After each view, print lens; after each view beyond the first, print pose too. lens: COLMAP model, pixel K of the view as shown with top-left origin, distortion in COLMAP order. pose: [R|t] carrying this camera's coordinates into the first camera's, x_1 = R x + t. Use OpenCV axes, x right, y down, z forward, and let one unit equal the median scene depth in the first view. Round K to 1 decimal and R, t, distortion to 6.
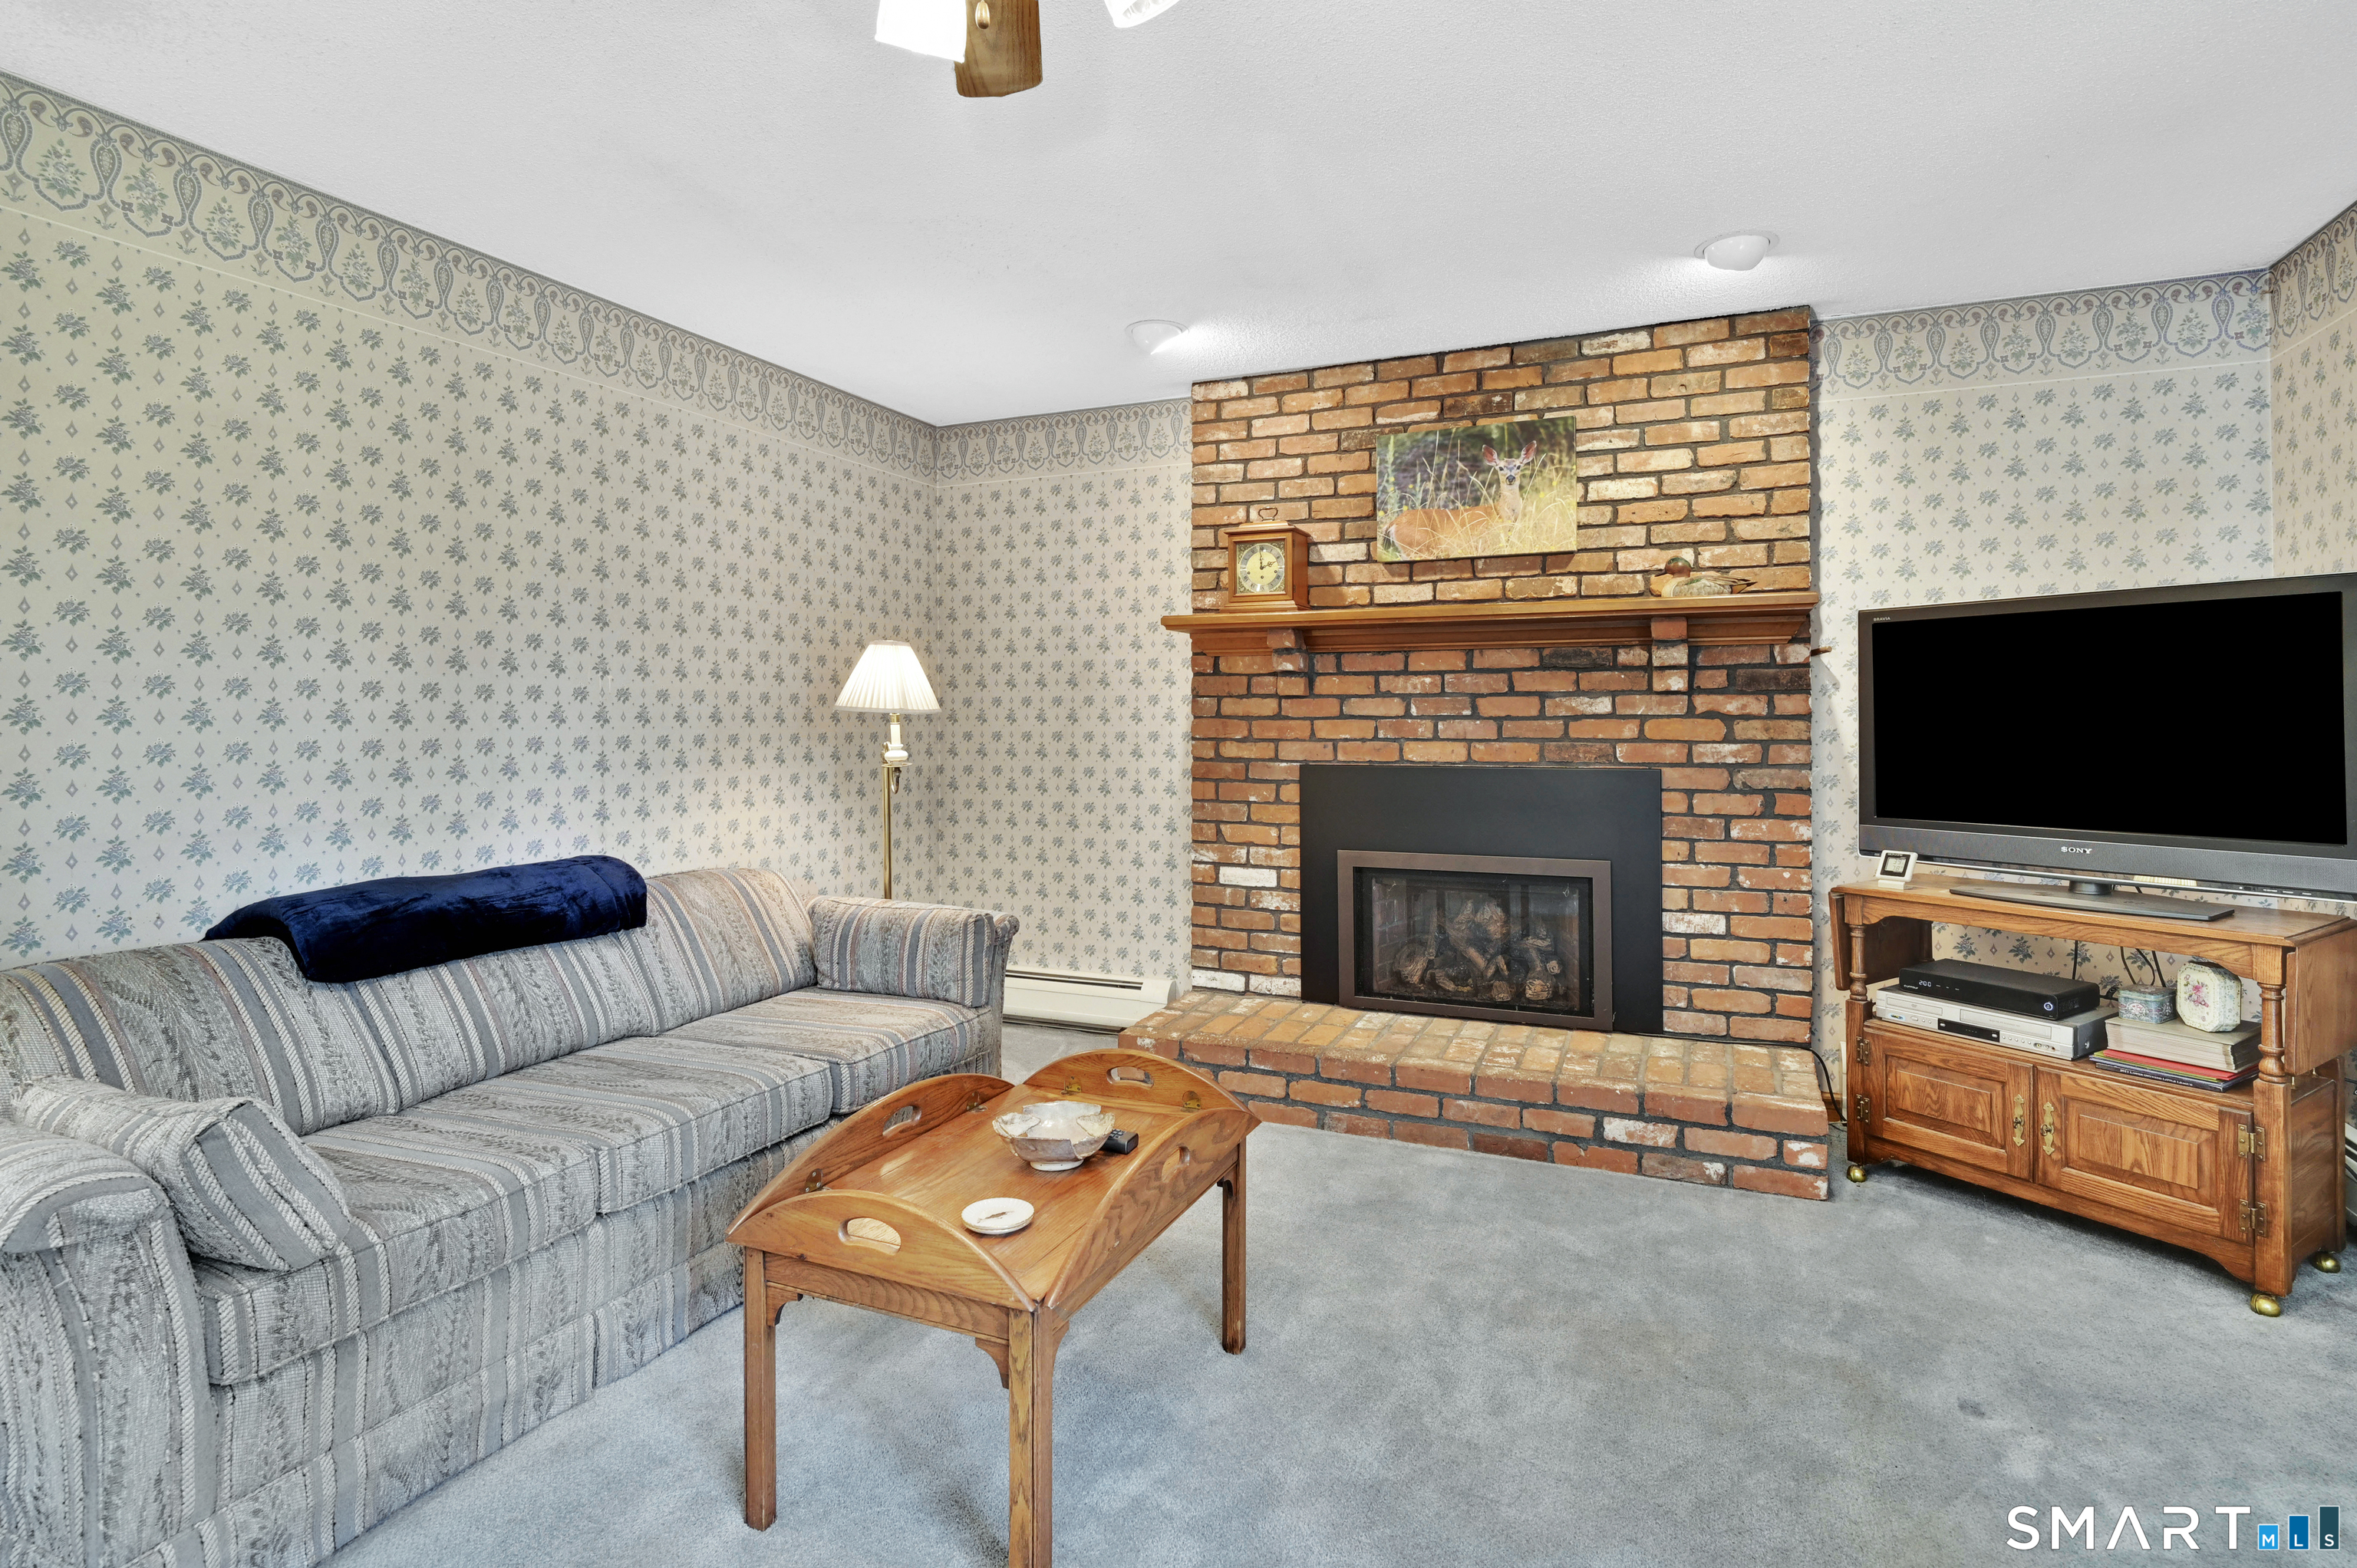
lens RADIAL K [[1241.5, 0, 1176.3], [0, 1241.5, 717.6], [0, 0, 1]] dist [-0.001487, -0.012694]
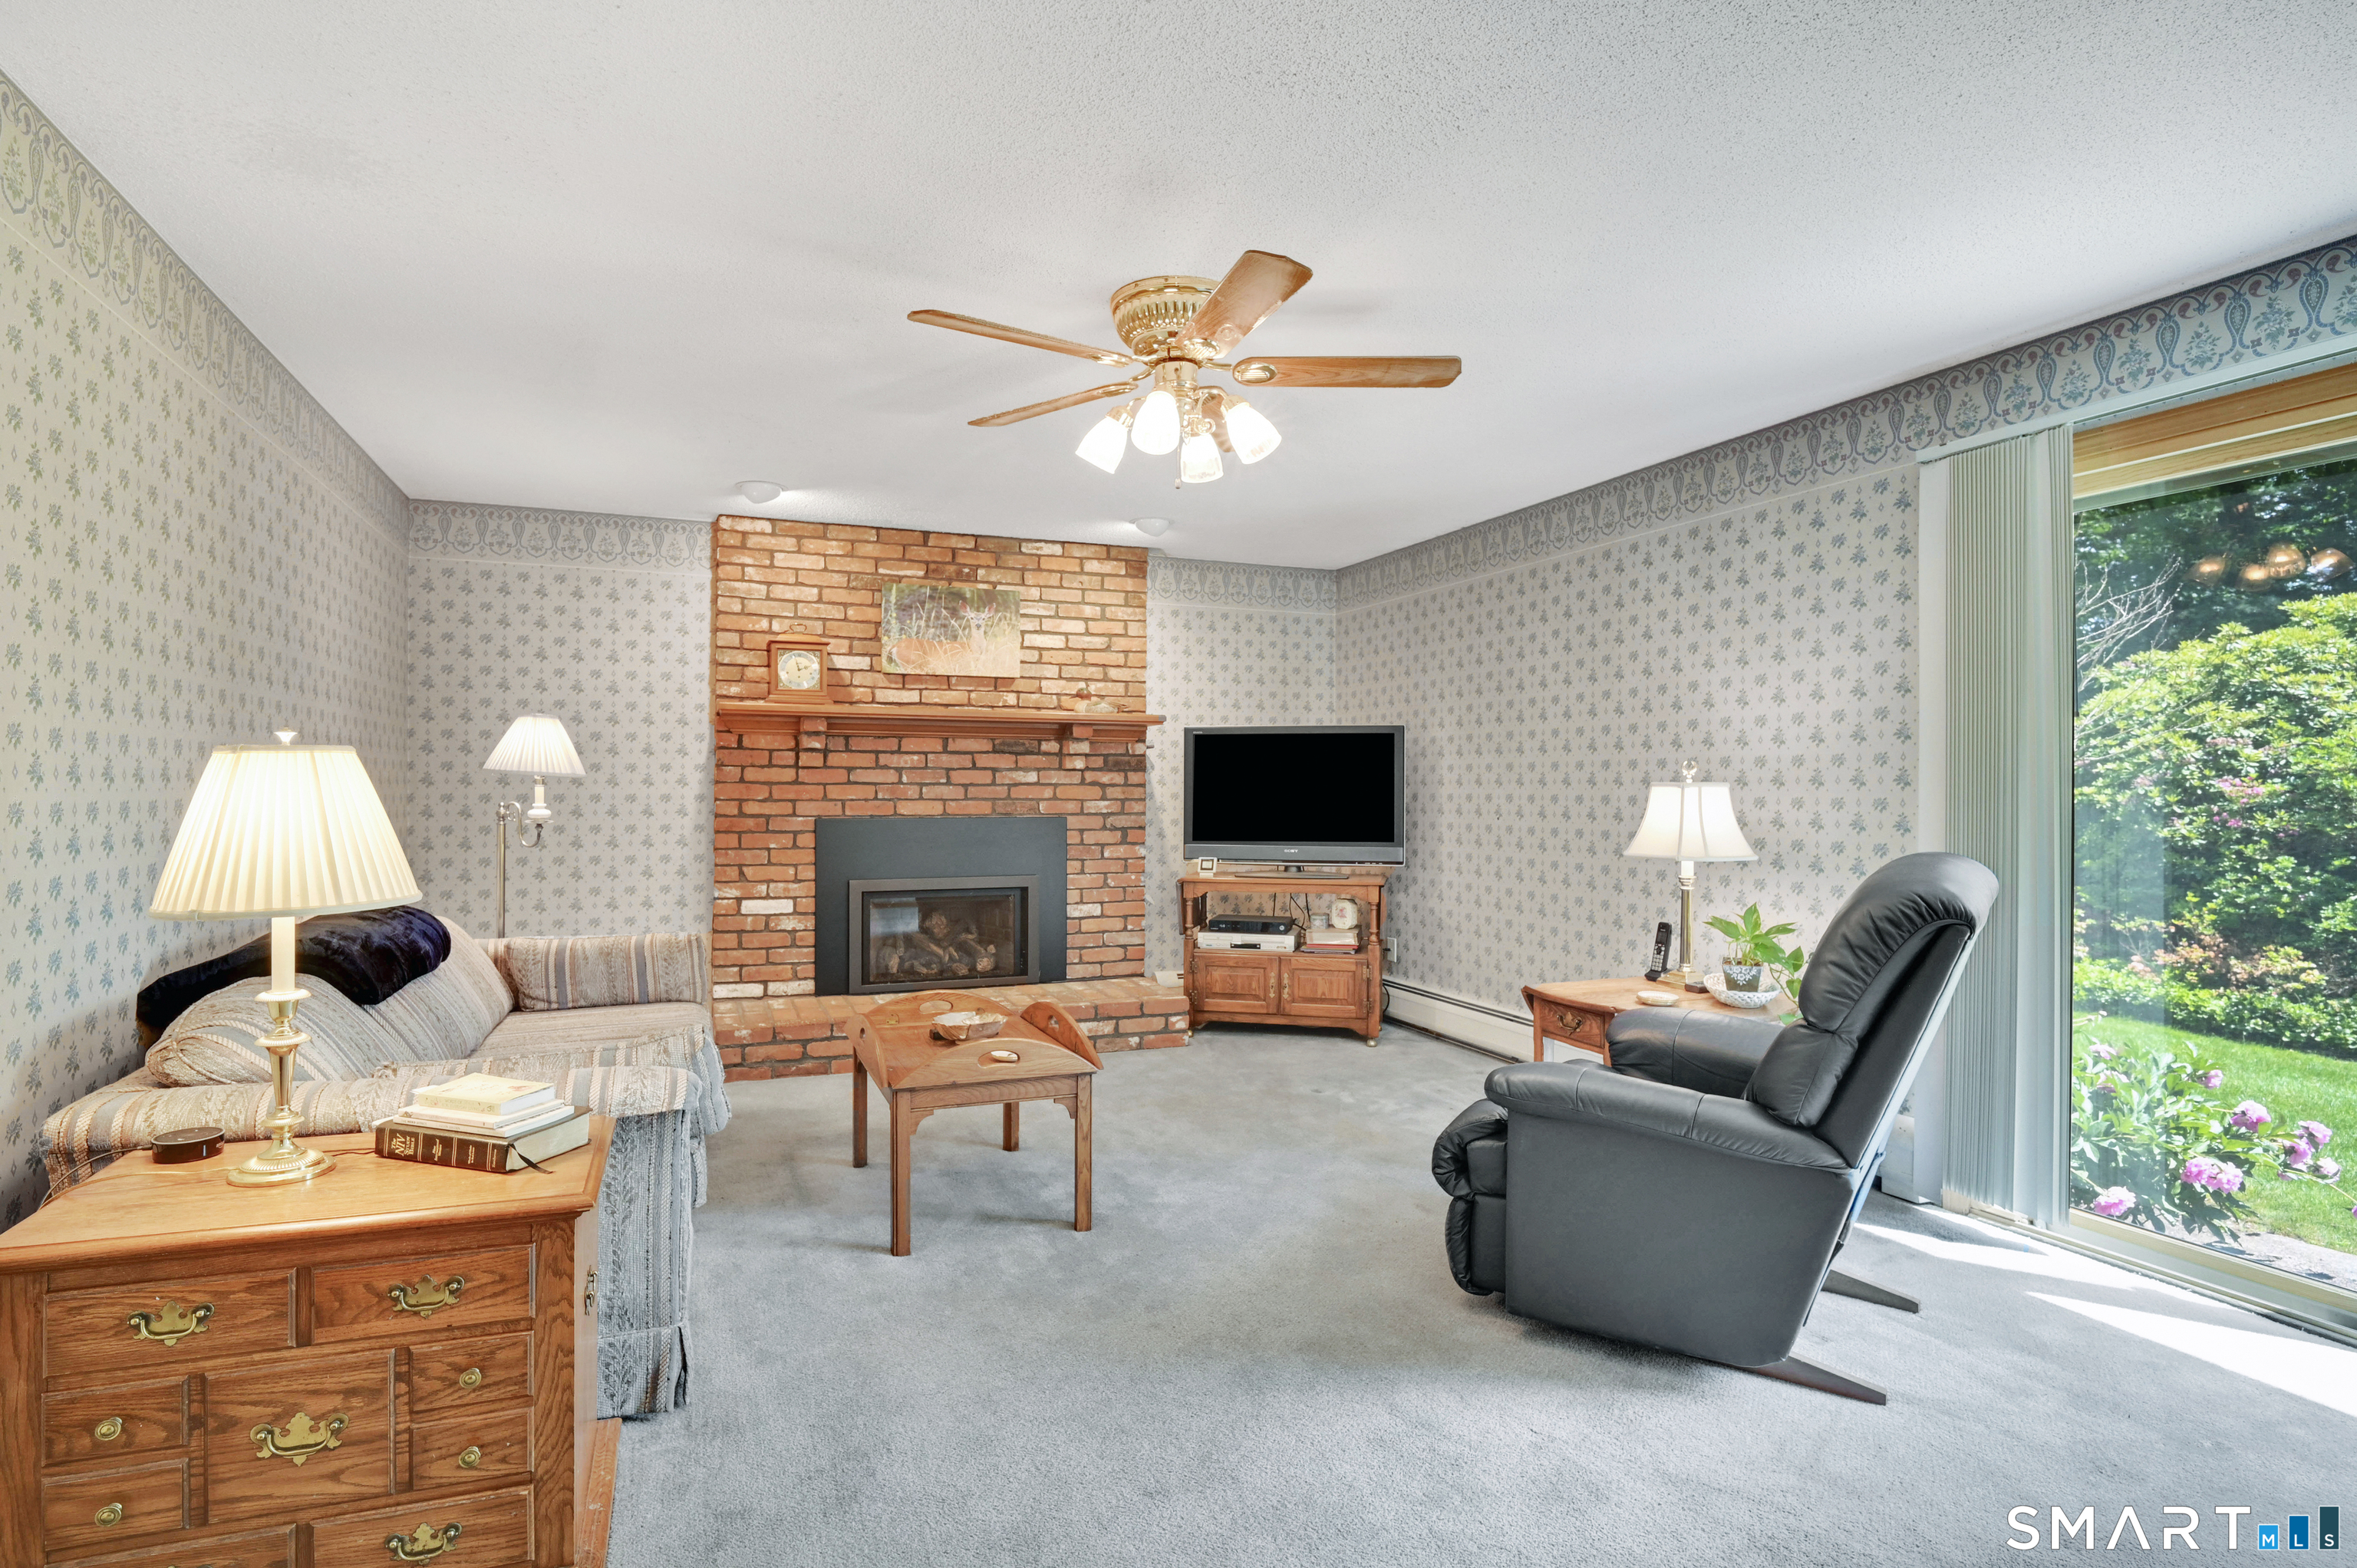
lens RADIAL K [[1093.1, 0, 1230.6], [0, 1093.1, 787.5], [0, 0, 1]] dist [-0.002639, -0.000917]
pose [[0.711949, 0.004621, 0.702216, -0.446804], [-0.006788, 0.999977, 0.000302, 0.001225], [-0.702199, -0.004982, 0.711964, -0.161633]]
